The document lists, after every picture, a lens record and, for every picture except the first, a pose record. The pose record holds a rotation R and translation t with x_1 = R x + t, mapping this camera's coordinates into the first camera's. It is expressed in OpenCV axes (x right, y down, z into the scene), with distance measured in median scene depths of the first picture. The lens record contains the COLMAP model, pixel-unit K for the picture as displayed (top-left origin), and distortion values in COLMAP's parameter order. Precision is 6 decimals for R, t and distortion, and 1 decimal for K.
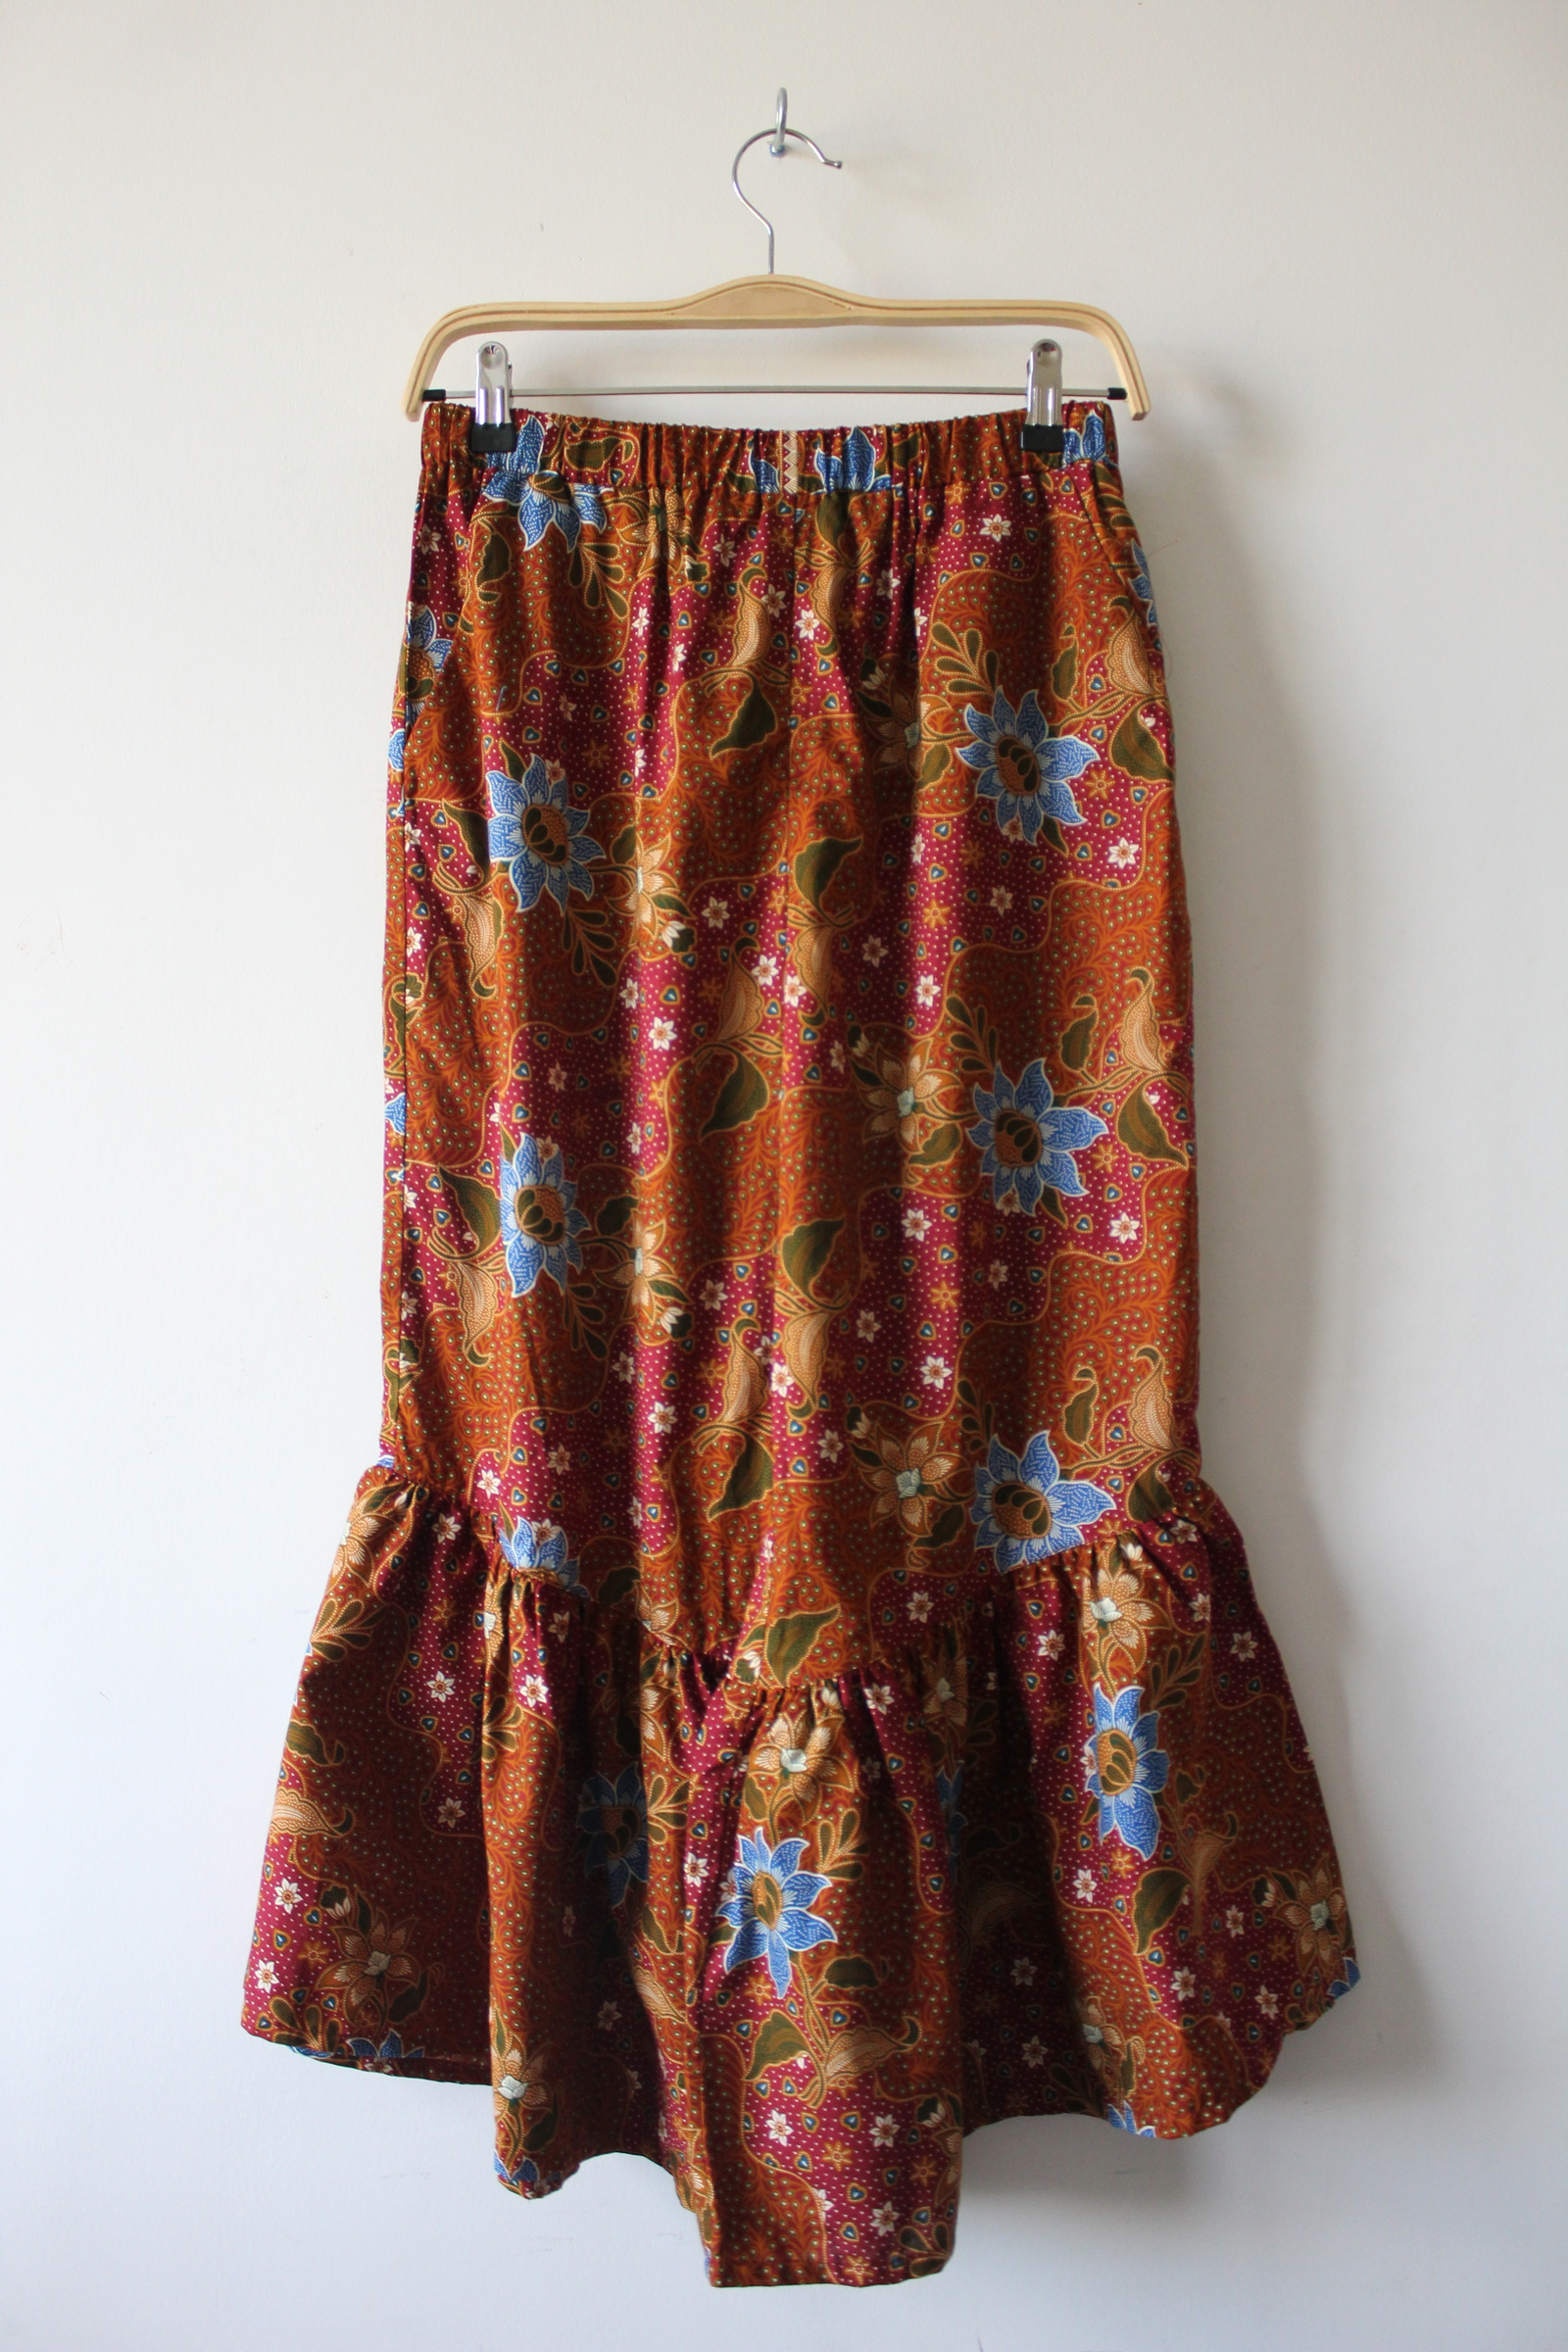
lens RADIAL K [[2325.1, 0, 776.1], [0, 2325.1, 1163.3], [0, 0, 1]] dist [-0.129307, 0.000000]
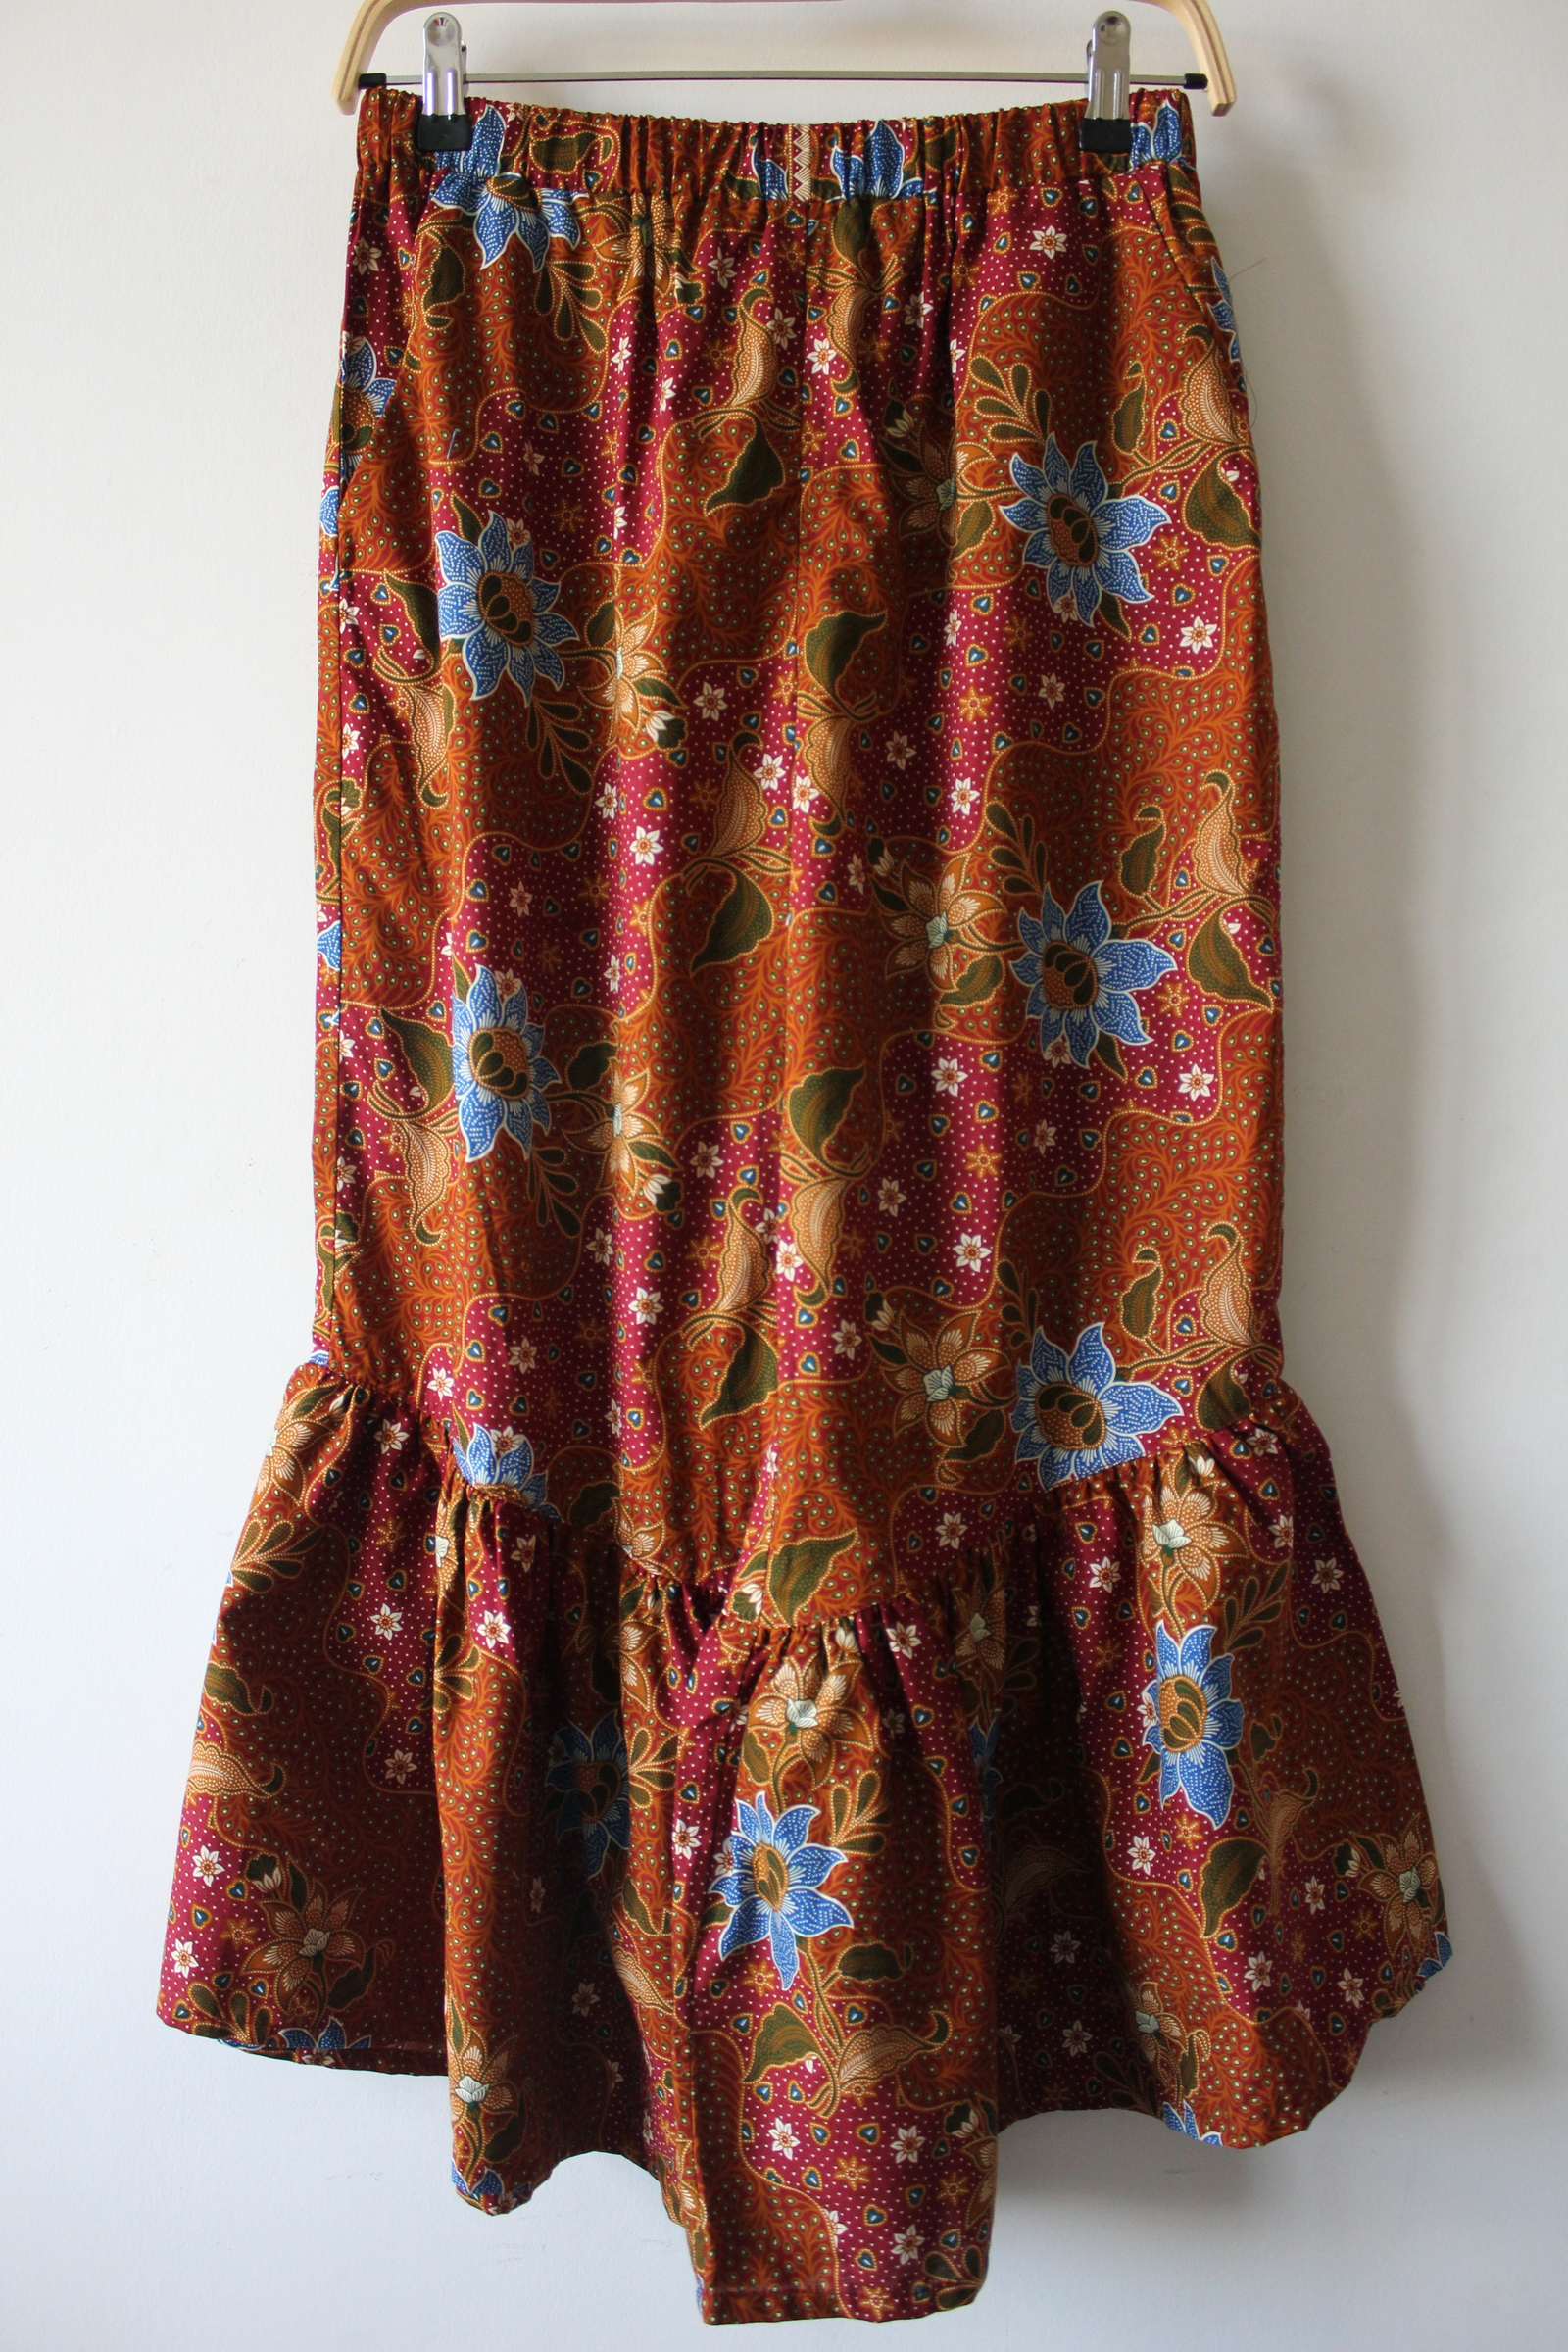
lens RADIAL K [[2325.1, 0, 798.1], [0, 2325.1, 1199.6], [0, 0, 1]] dist [-0.129307, 0.000000]
pose [[0.999909, 0.002231, 0.013336, -0.005215], [-0.003040, 0.998134, 0.060983, 0.019666], [-0.013175, -0.061018, 0.998050, 0.161857]]
